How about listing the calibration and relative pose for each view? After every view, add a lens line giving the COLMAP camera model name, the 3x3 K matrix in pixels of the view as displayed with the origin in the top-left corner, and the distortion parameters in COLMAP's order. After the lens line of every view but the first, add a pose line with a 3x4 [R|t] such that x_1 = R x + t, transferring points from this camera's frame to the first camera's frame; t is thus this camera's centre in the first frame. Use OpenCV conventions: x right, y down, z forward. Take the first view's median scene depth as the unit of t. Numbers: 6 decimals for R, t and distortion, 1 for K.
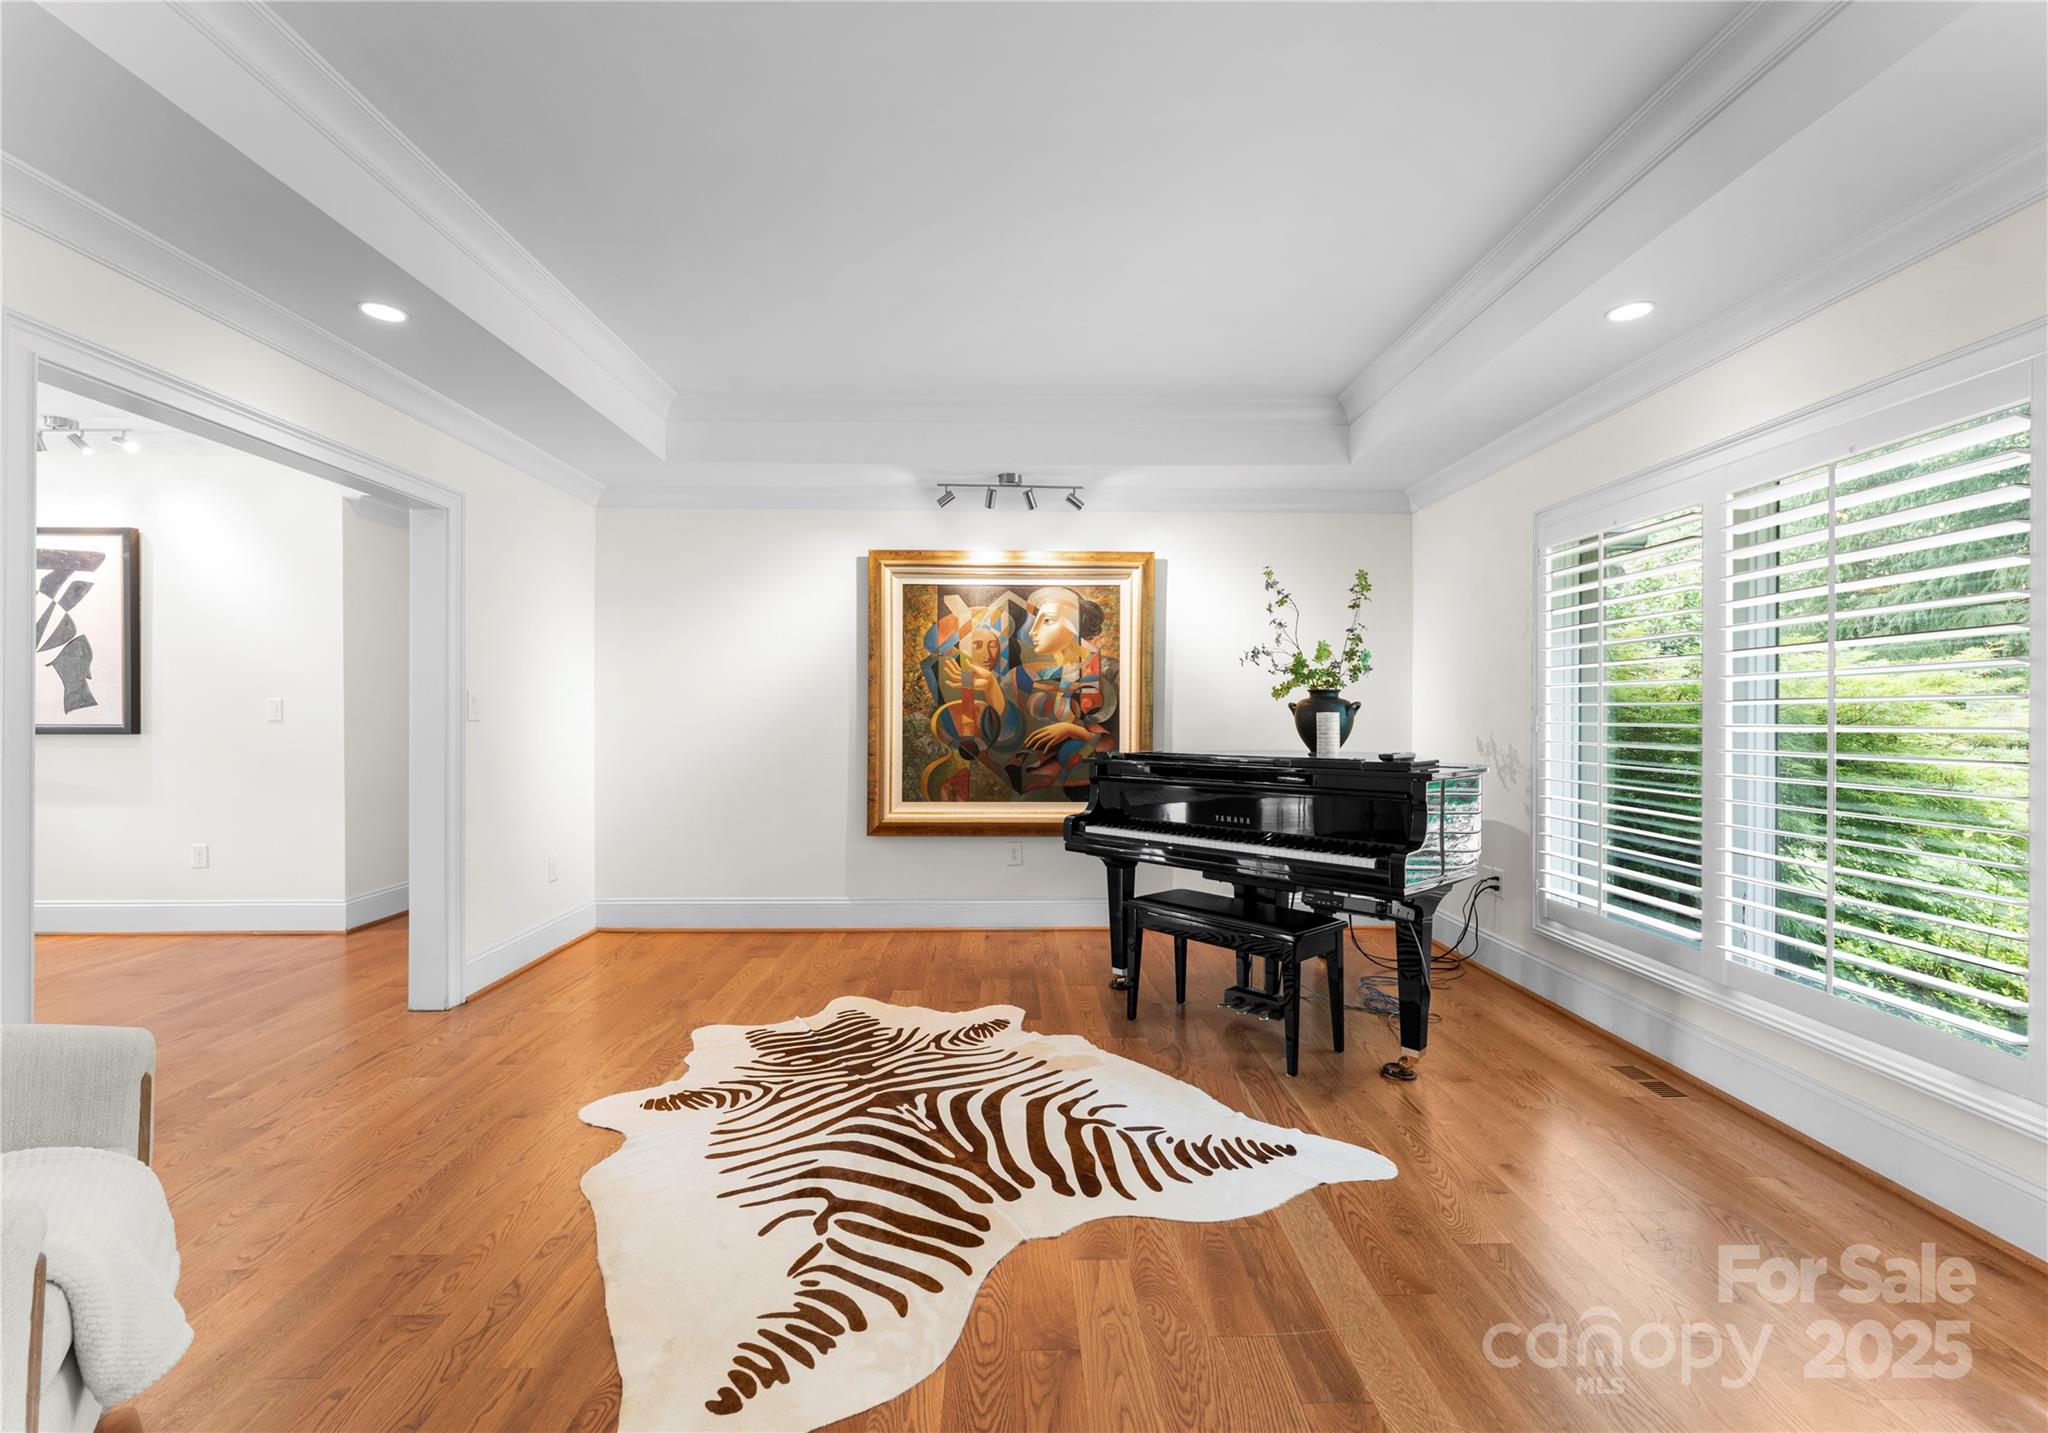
lens RADIAL K [[896.3, 0, 1023.5], [0, 896.3, 717.1], [0, 0, 1]] dist [0.000093, 0.000012]
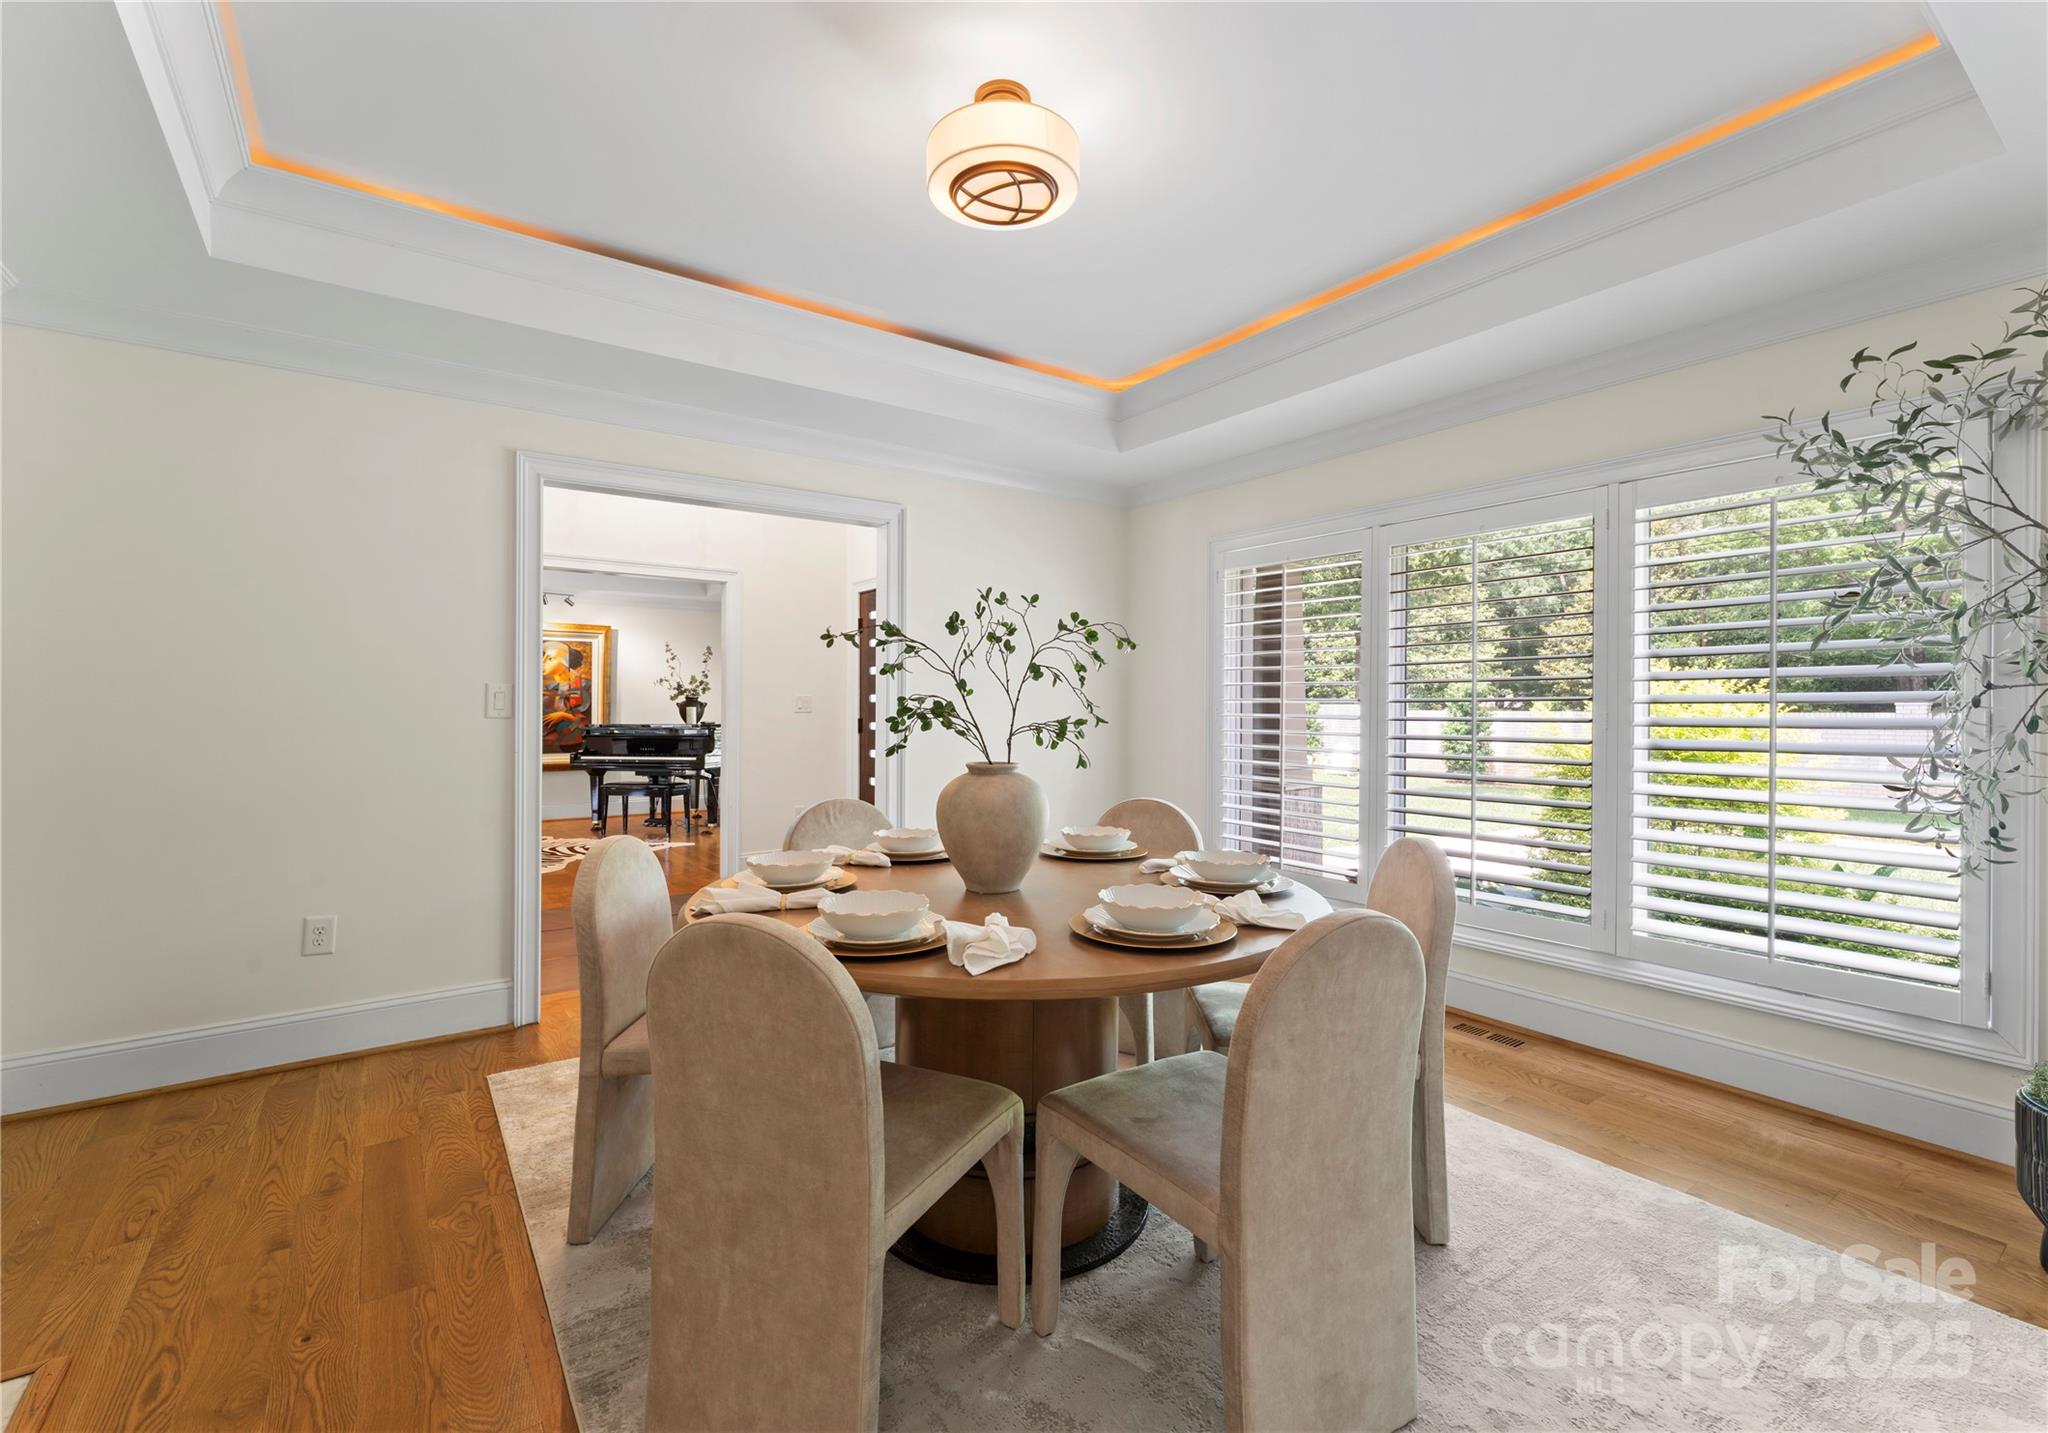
lens RADIAL K [[896.3, 0, 1025.3], [0, 896.3, 714.5], [0, 0, 1]] dist [0.000093, 0.000012]
pose [[0.829015, 0.000573, 0.559226, -0.248004], [-0.001151, 0.999999, 0.000682, 0.011480], [-0.559225, -0.001209, 0.829015, -1.410690]]
